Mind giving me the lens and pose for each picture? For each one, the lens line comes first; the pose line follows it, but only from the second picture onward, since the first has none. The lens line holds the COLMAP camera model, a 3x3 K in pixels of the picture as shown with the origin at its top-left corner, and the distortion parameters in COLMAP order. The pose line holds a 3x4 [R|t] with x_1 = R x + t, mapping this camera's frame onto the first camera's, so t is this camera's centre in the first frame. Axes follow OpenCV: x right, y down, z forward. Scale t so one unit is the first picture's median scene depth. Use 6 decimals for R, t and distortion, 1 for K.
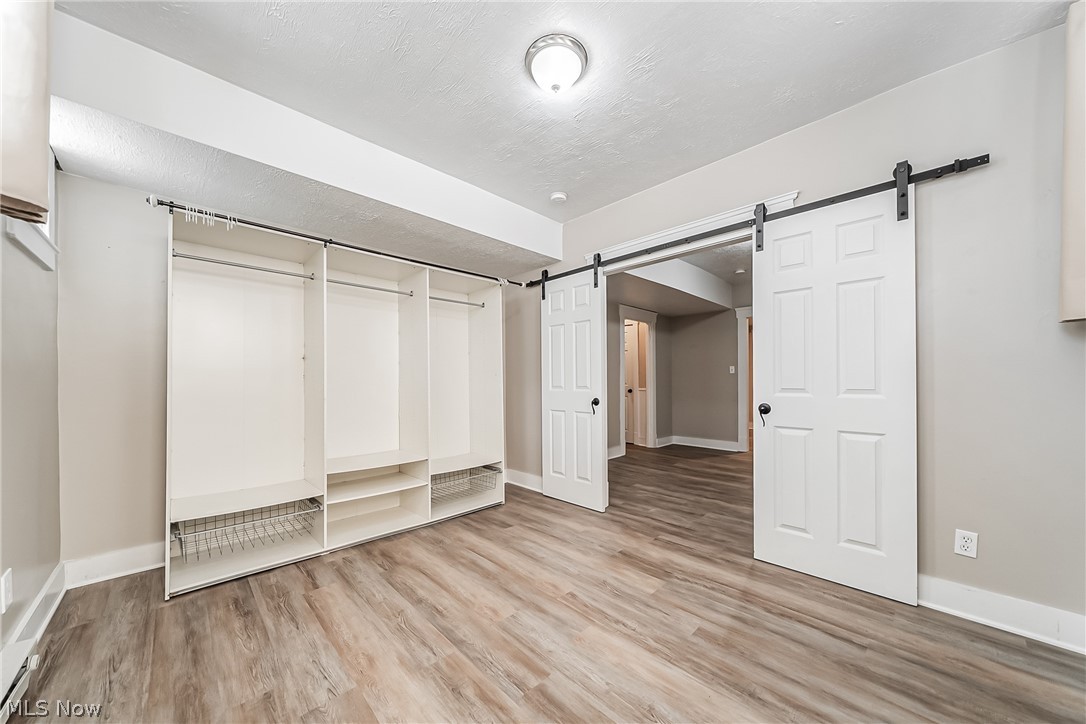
lens RADIAL K [[387.6, 0, 537.1], [0, 387.6, 373.9], [0, 0, 1]] dist [-0.001229, -0.000070]
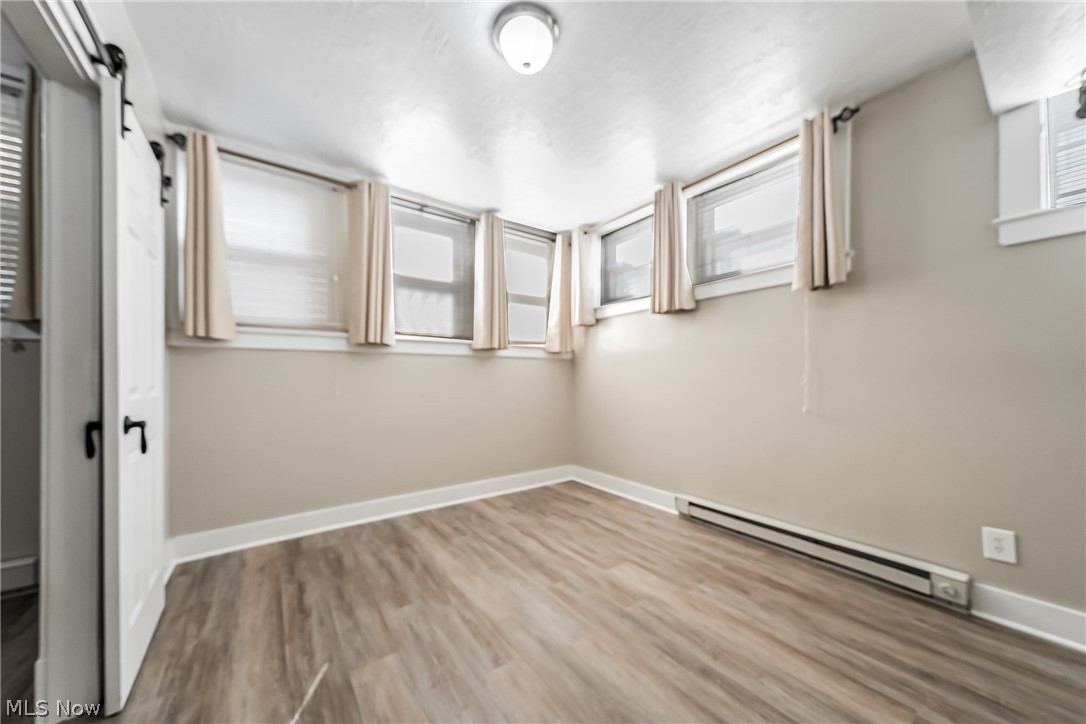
lens RADIAL K [[384.1, 0, 542.9], [0, 384.1, 377.7], [0, 0, 1]] dist [-0.000155, -0.000042]
pose [[-0.992317, 0.007189, 0.123508, -0.087348], [0.004977, 0.999822, -0.018211, 0.040265], [-0.123617, -0.017456, -0.992176, 1.656502]]
